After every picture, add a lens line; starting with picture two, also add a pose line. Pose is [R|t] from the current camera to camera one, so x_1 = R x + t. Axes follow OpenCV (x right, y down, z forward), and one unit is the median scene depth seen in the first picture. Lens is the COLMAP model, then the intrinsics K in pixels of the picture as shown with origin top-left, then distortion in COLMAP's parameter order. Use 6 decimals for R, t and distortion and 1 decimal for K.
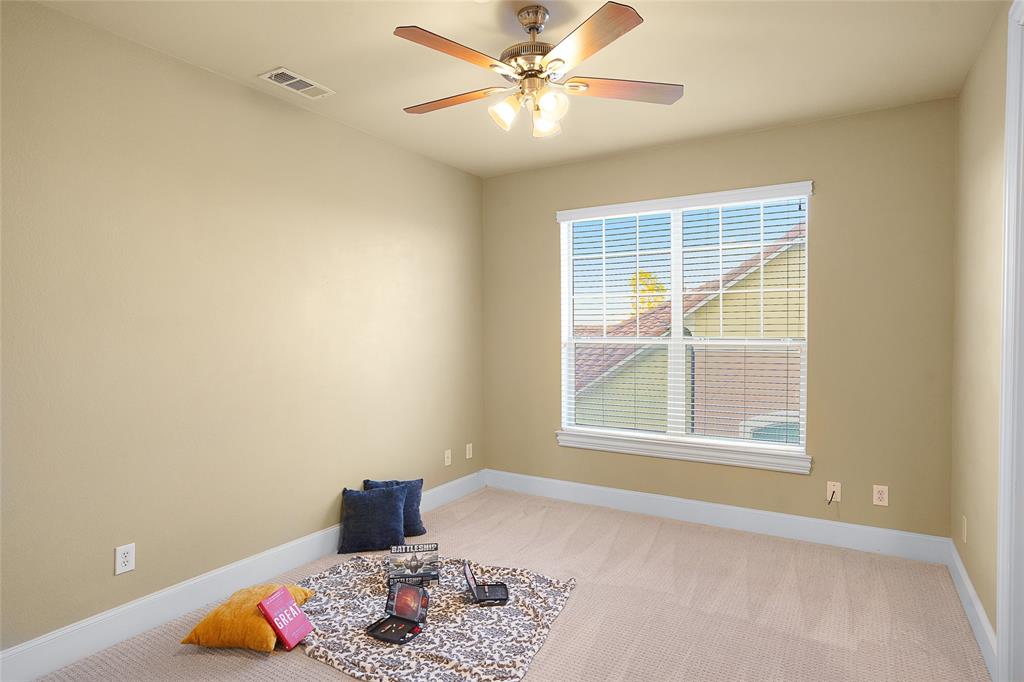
lens RADIAL K [[559.3, 0, 509.4], [0, 559.3, 336.9], [0, 0, 1]] dist [-0.004503, -0.000152]
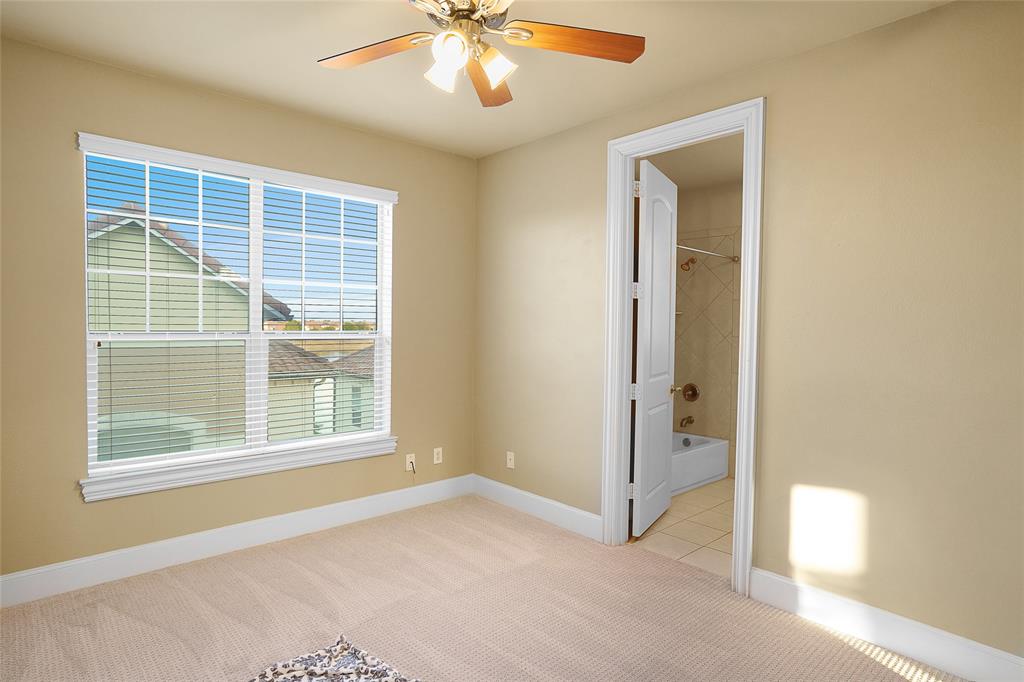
lens RADIAL K [[559.3, 0, 508.8], [0, 559.3, 342.9], [0, 0, 1]] dist [-0.004503, -0.000152]
pose [[0.292721, -0.020491, 0.955978, -0.429687], [0.006239, 0.999790, 0.019519, 0.004823], [-0.956177, 0.000250, 0.292788, 0.415320]]
